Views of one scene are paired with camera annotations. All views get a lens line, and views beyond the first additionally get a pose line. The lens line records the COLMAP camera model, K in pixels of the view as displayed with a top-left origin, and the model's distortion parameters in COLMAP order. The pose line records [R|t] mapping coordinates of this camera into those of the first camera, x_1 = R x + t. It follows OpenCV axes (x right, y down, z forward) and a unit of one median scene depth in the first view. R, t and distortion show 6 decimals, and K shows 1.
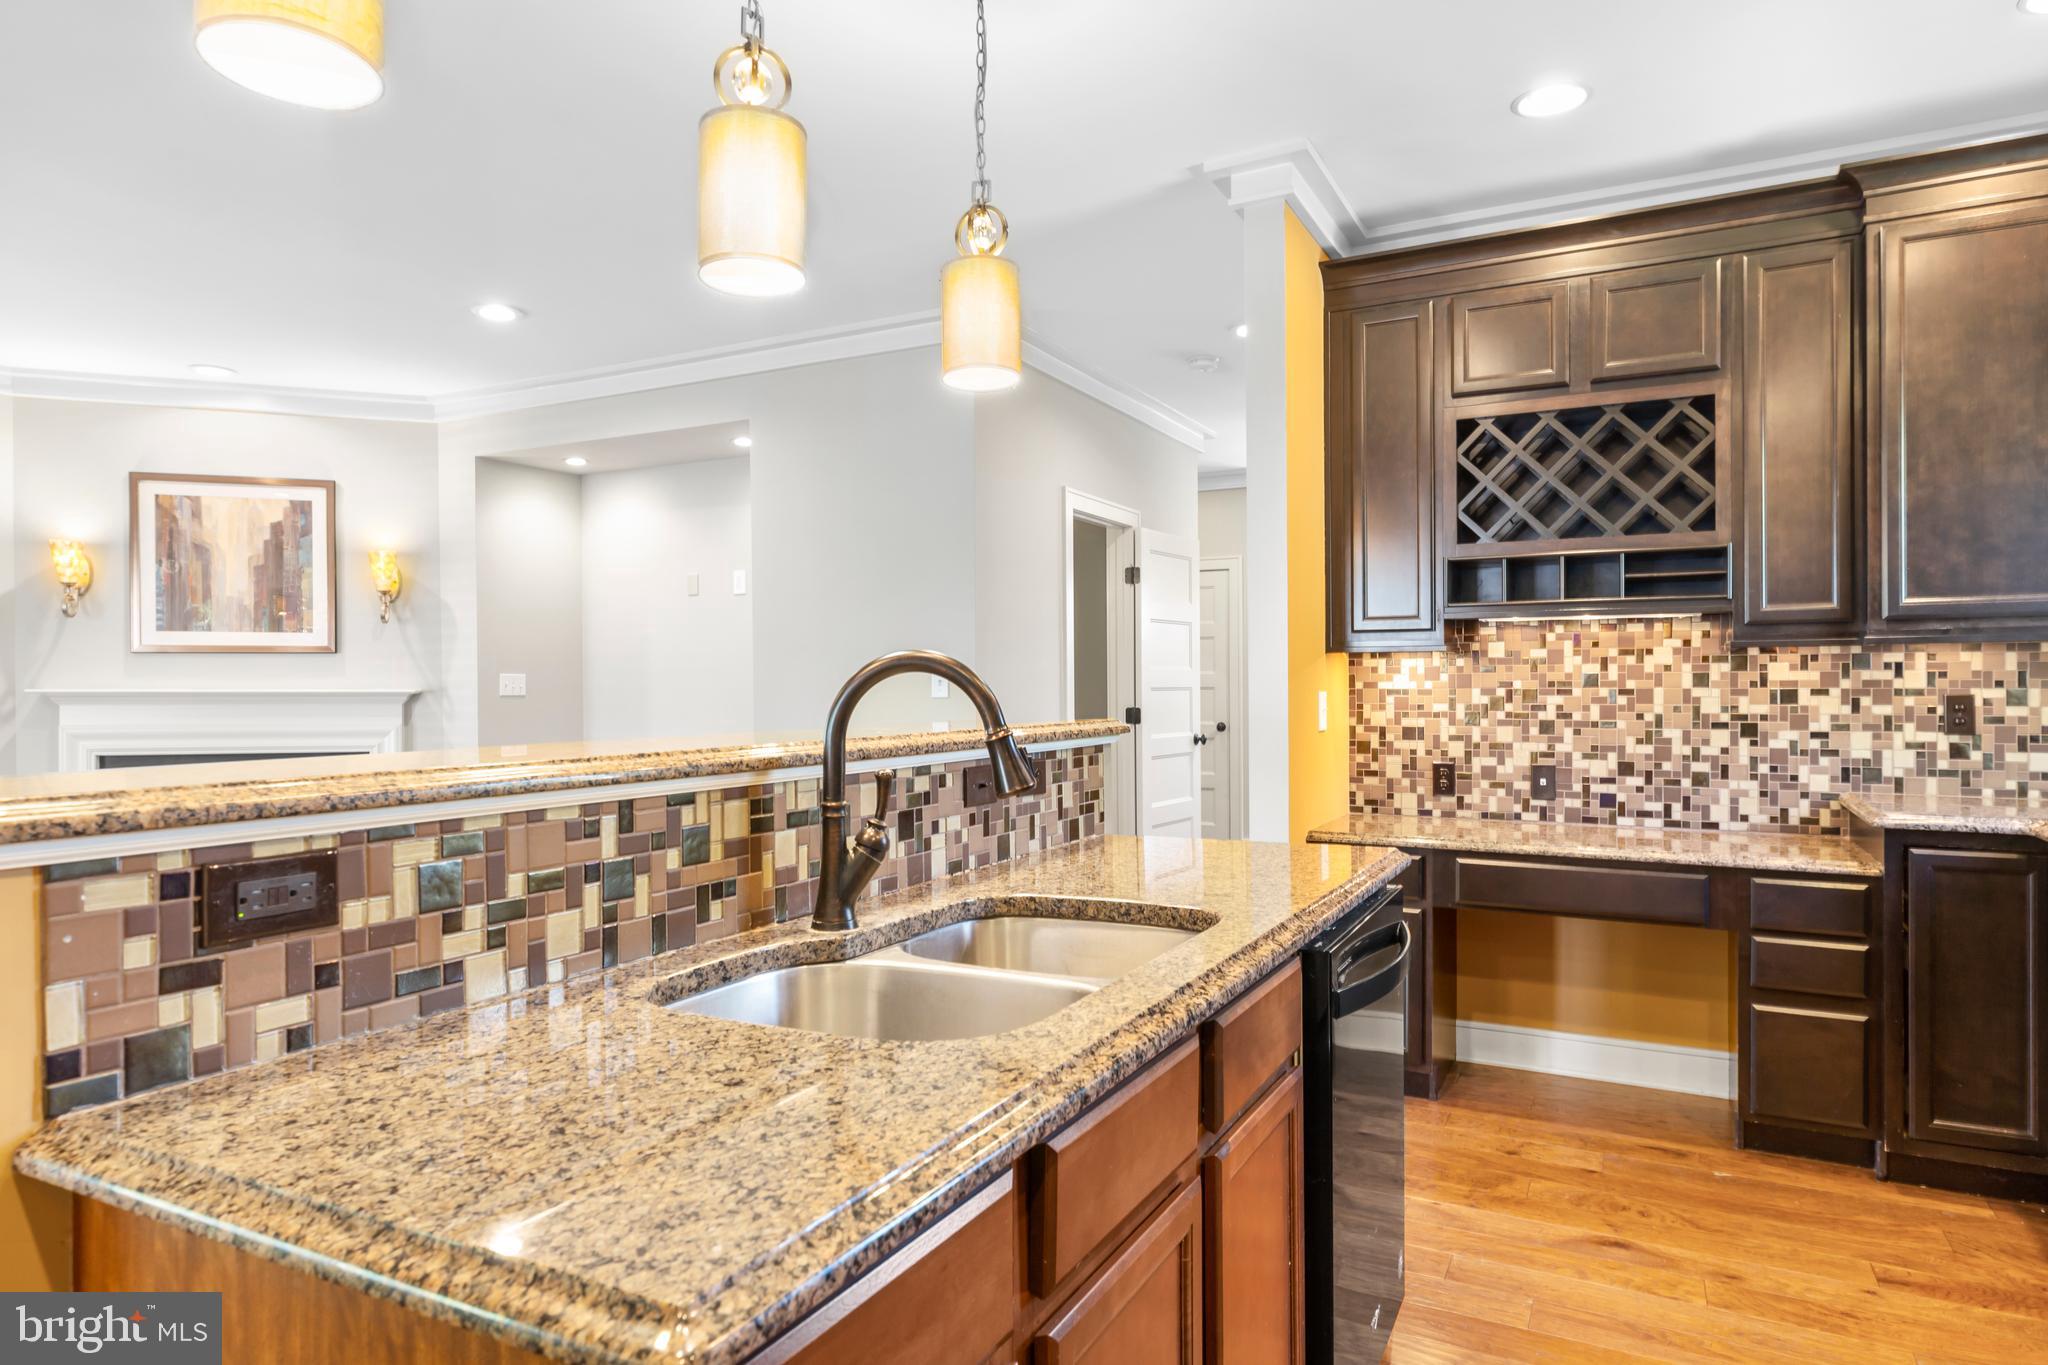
lens RADIAL K [[1196.0, 0, 1025.0], [0, 1196.0, 687.4], [0, 0, 1]] dist [0.004062, -0.001139]
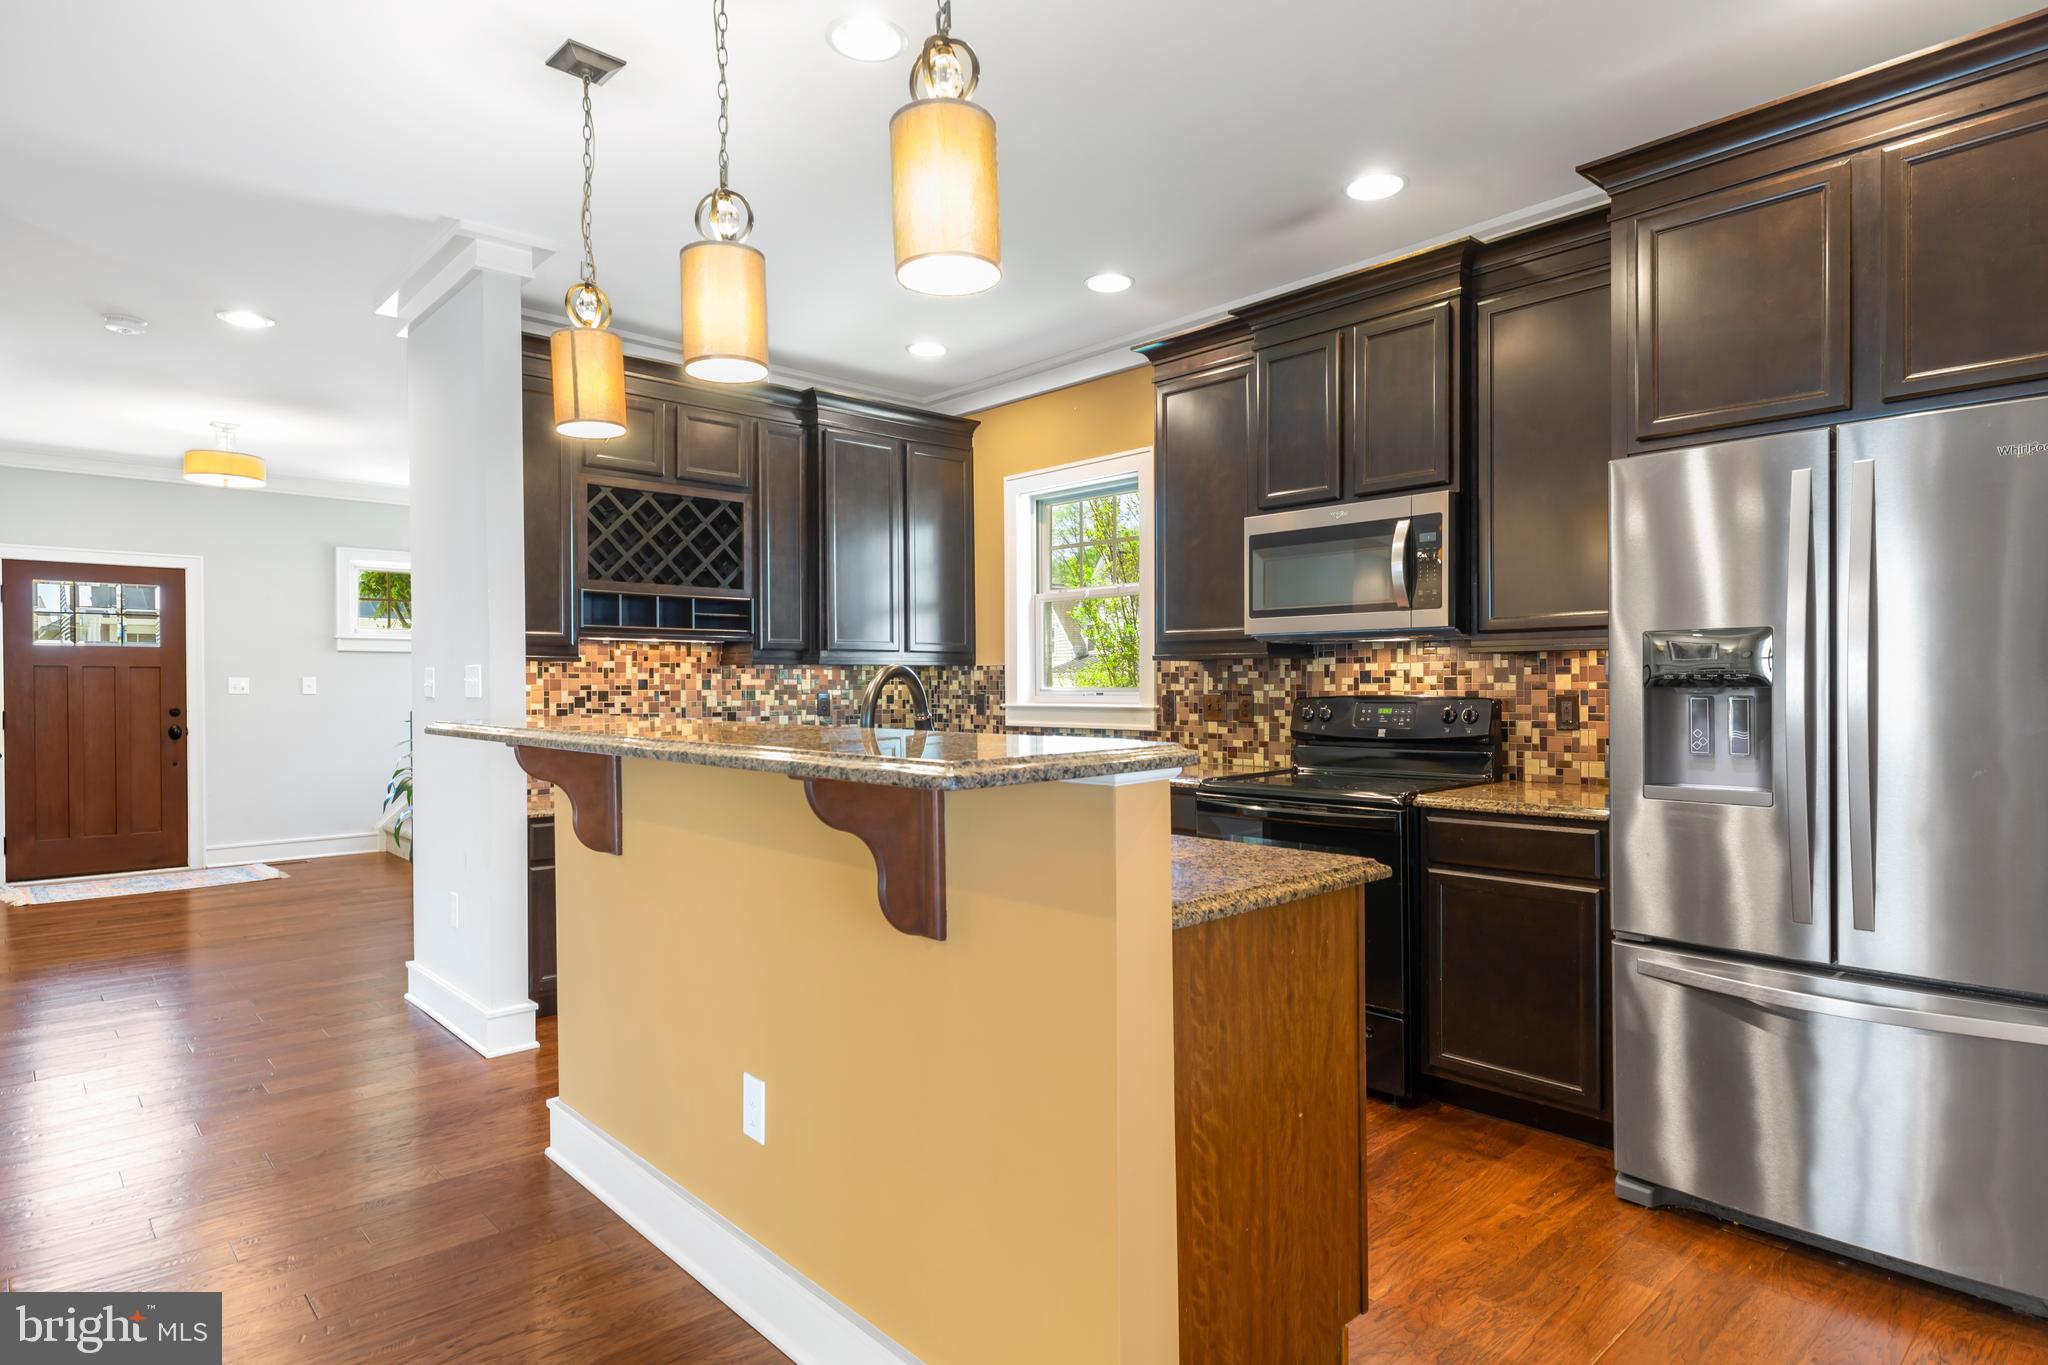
lens RADIAL K [[1112.9, 0, 1035.3], [0, 1112.9, 692.3], [0, 0, 1]] dist [0.005949, 0.001450]
pose [[0.328445, -0.003361, 0.944517, -0.637507], [0.003382, 0.999991, 0.002382, 0.001504], [-0.944517, 0.002411, 0.328453, 0.147549]]
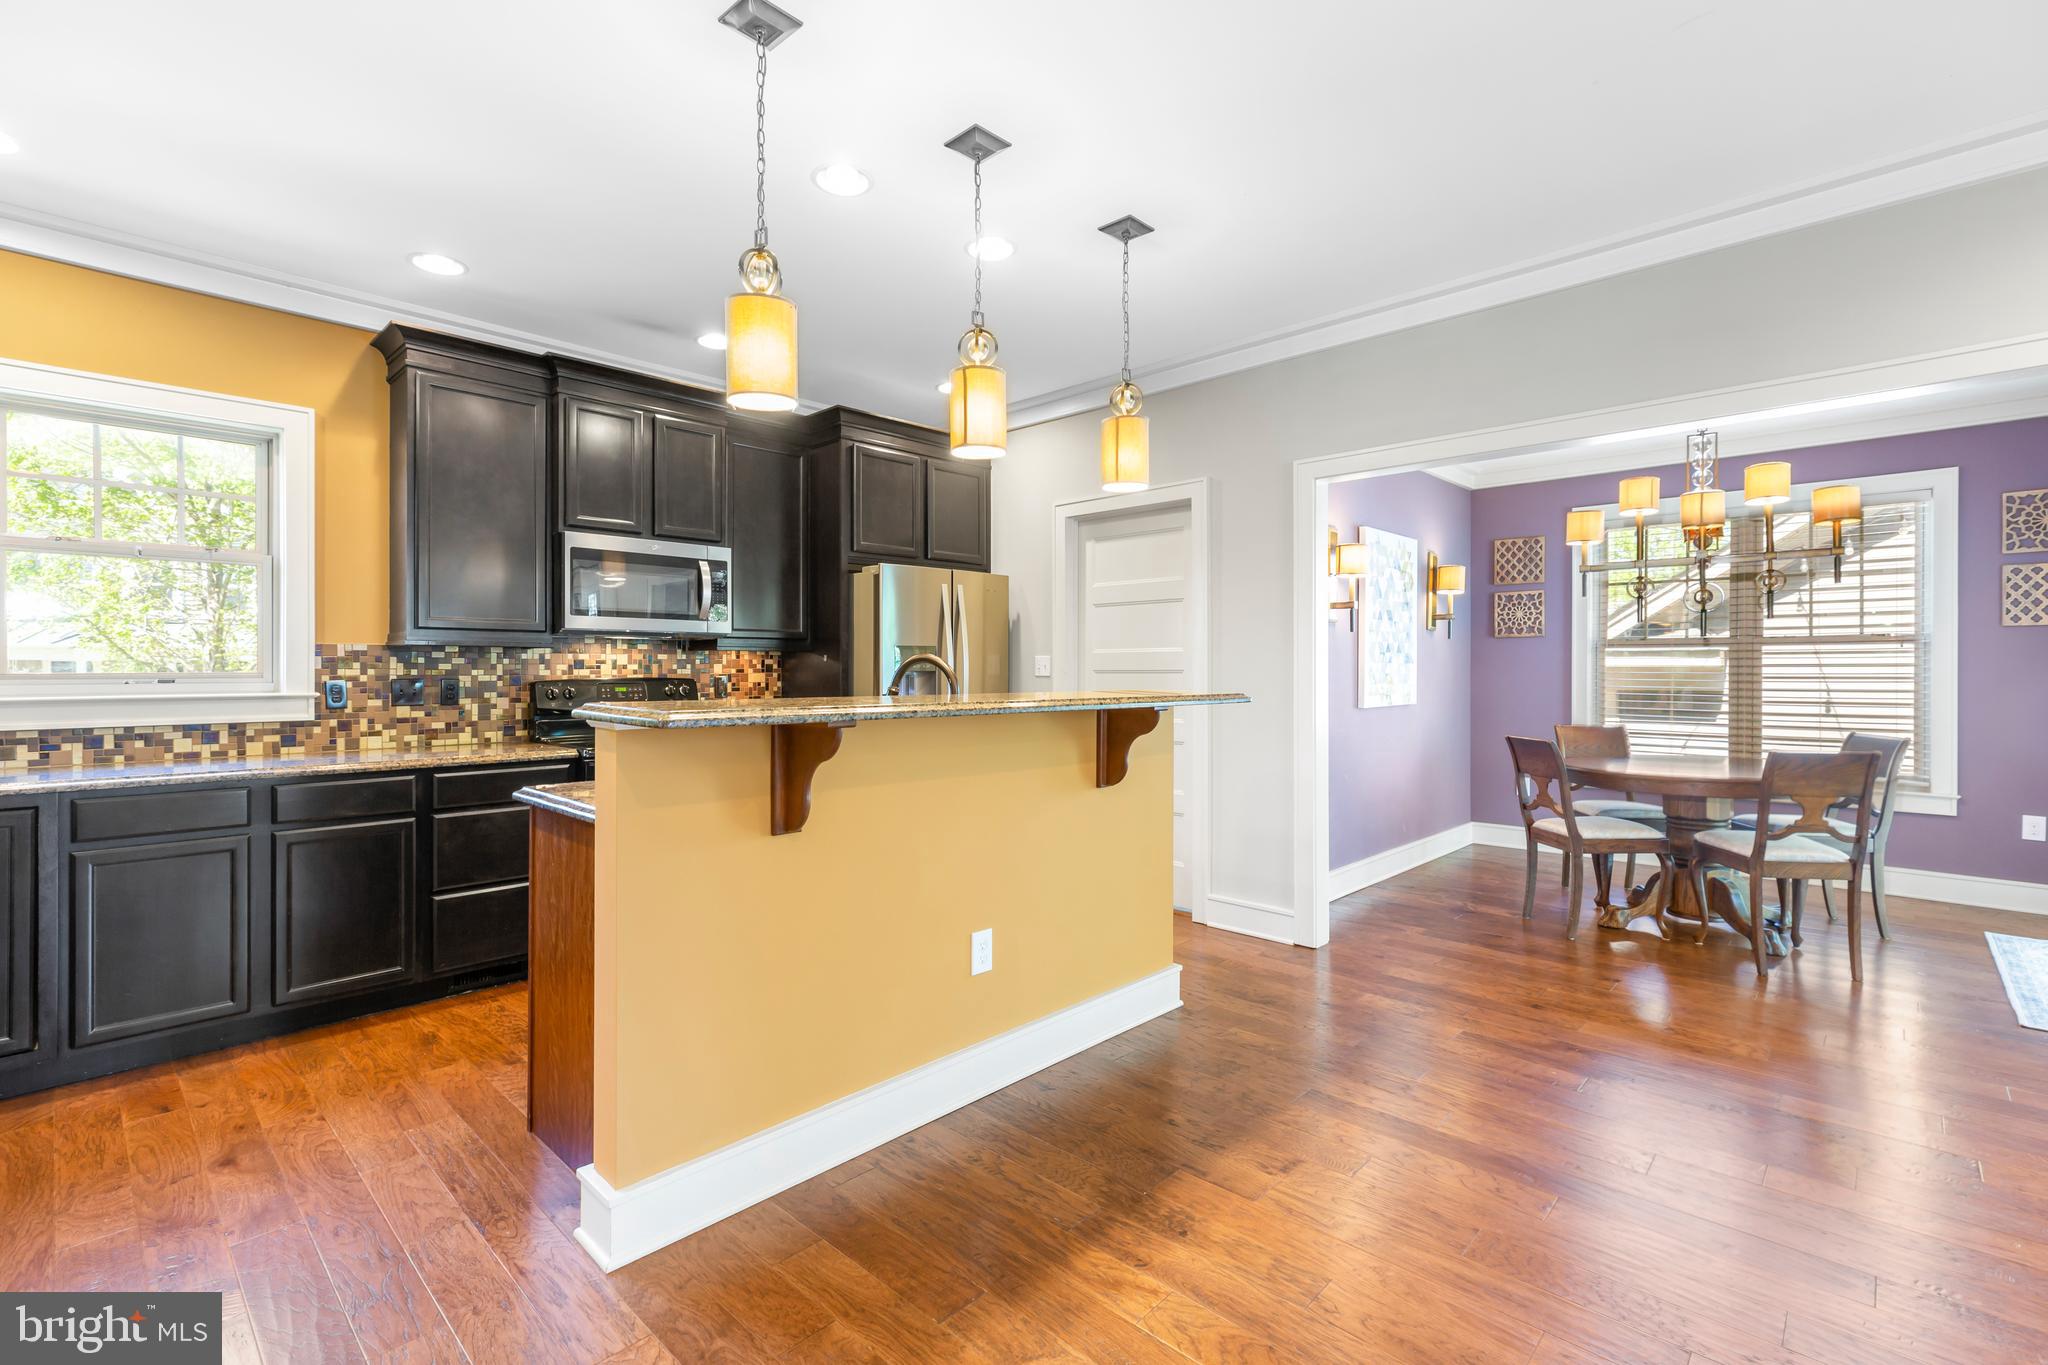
lens RADIAL K [[914.4, 0, 1025.8], [0, 914.4, 673.6], [0, 0, 1]] dist [0.001371, 0.000591]
pose [[-0.962316, 0.003137, 0.271914, -0.350820], [0.004771, 0.999974, 0.005348, -0.001644], [-0.271890, 0.006444, -0.962307, 1.209509]]
